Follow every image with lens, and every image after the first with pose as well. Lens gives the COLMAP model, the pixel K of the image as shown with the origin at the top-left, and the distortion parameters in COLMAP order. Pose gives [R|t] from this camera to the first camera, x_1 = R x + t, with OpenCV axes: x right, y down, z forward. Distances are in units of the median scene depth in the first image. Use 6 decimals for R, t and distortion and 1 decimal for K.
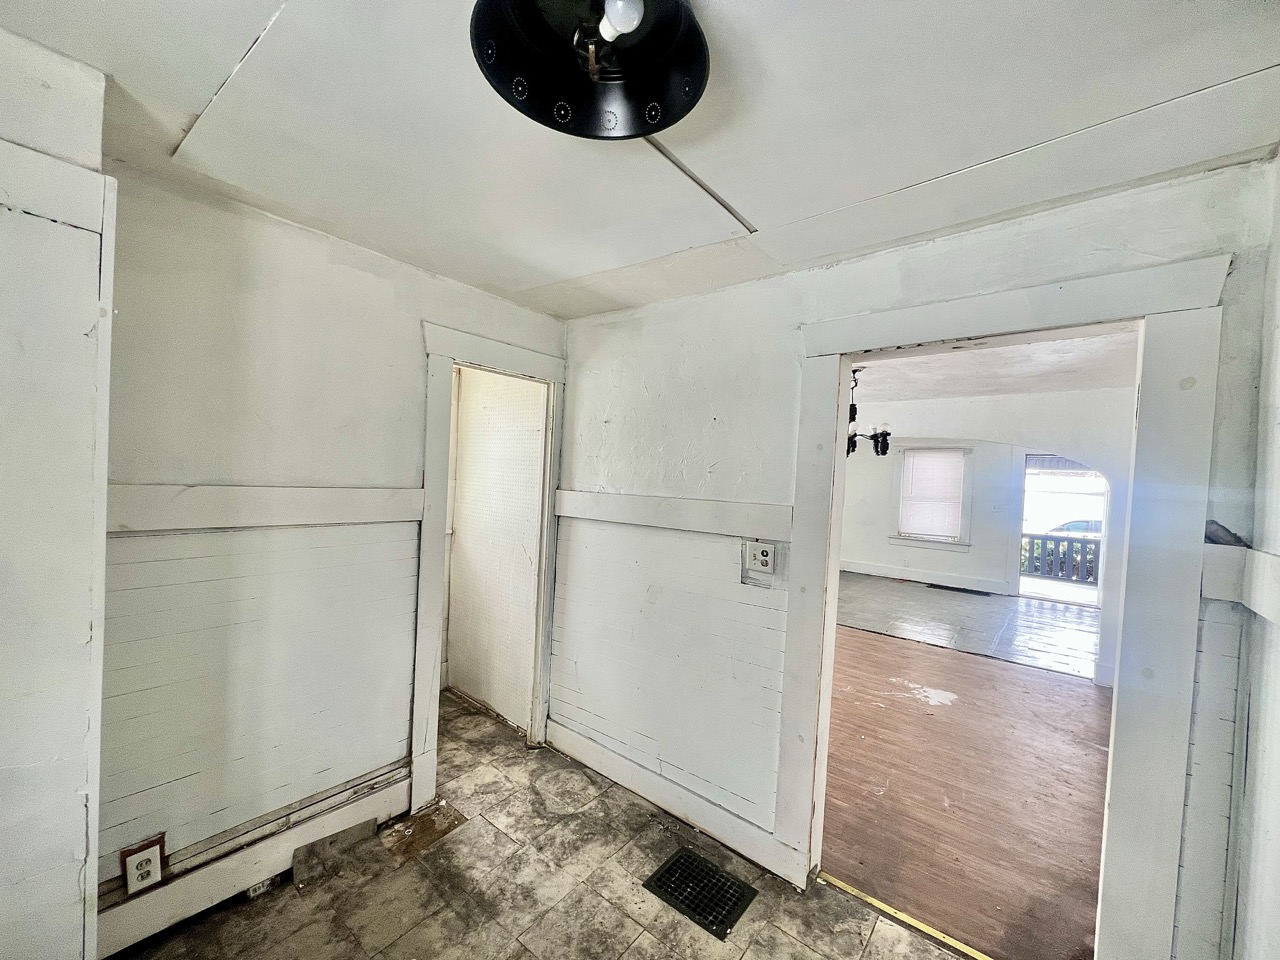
lens RADIAL K [[511.7, 0, 639.6], [0, 511.7, 486.3], [0, 0, 1]] dist [0.000042, -0.000047]
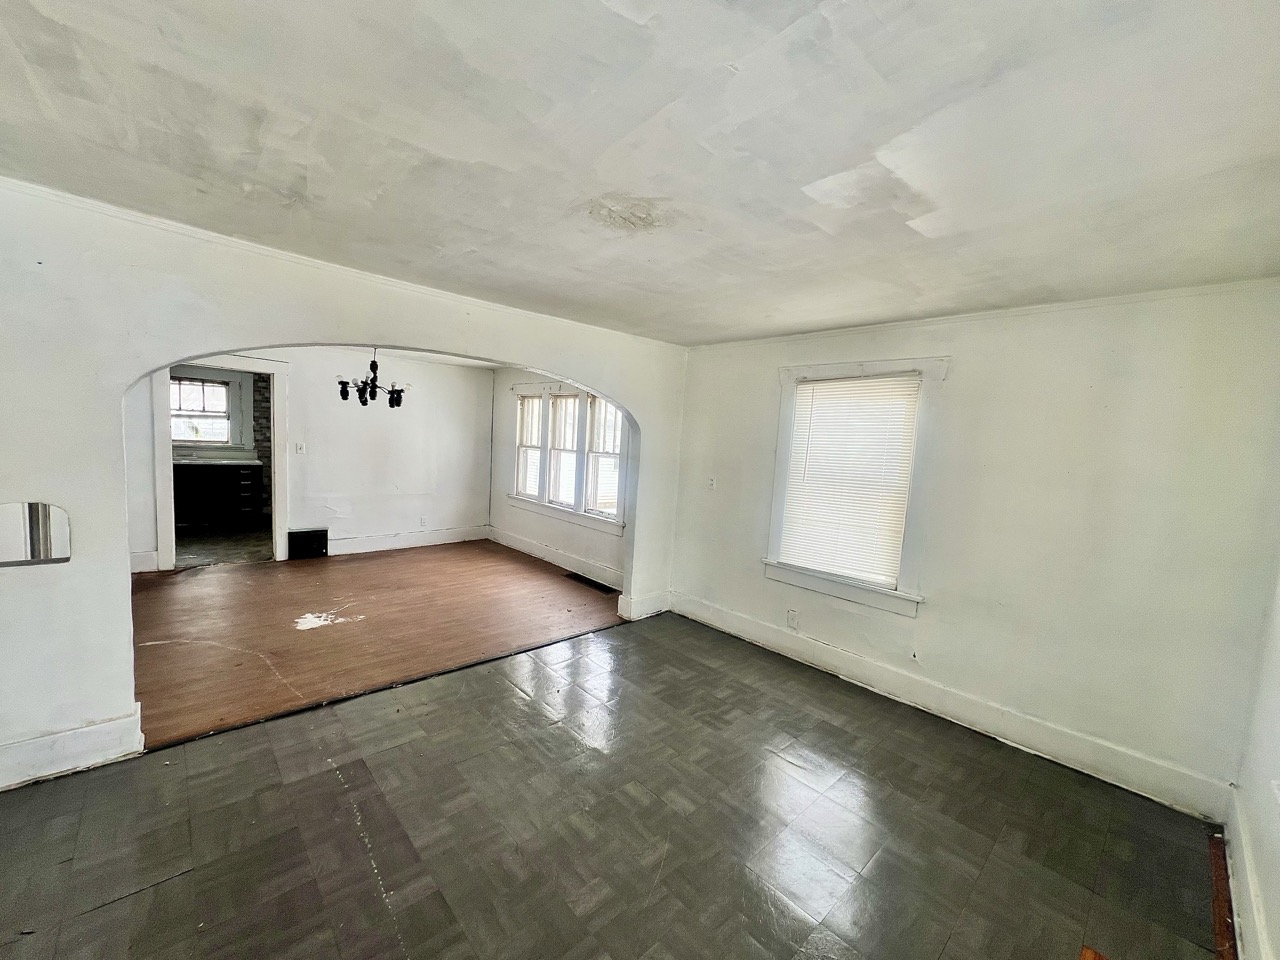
lens RADIAL K [[511.7, 0, 645.4], [0, 511.7, 484.6], [0, 0, 1]] dist [0.000042, -0.000047]
pose [[-0.130668, 0.040933, -0.990581, 0.767339], [-0.089559, 0.994575, 0.052912, 0.005923], [0.987373, 0.095629, -0.126293, 0.897437]]
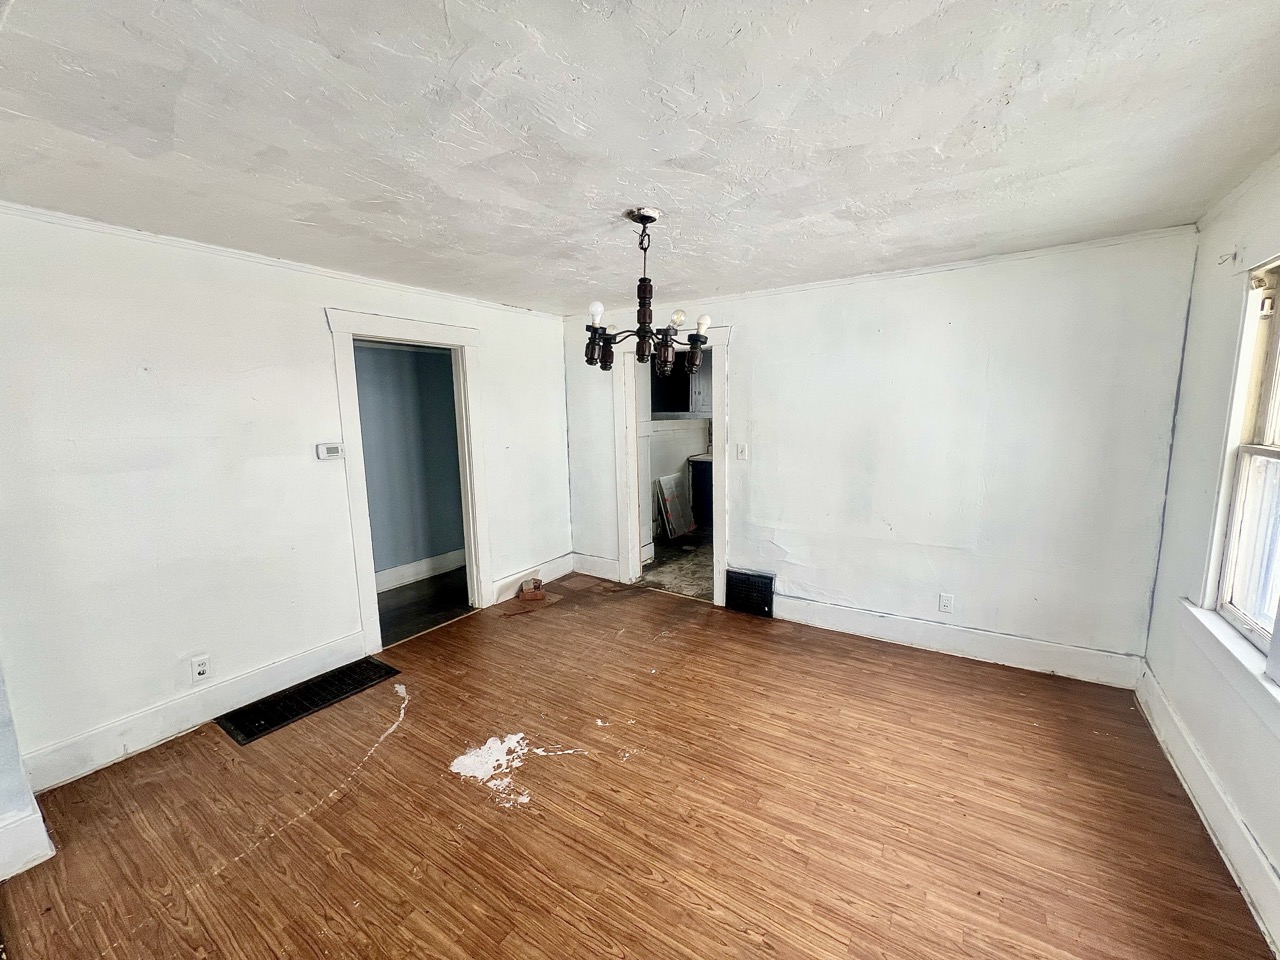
lens RADIAL K [[511.7, 0, 634.1], [0, 511.7, 478.4], [0, 0, 1]] dist [0.000042, -0.000047]
pose [[-0.995813, -0.009864, -0.090882, 0.234650], [-0.024118, 0.987286, 0.157111, -0.013047], [0.088177, 0.158645, -0.983390, 0.790836]]
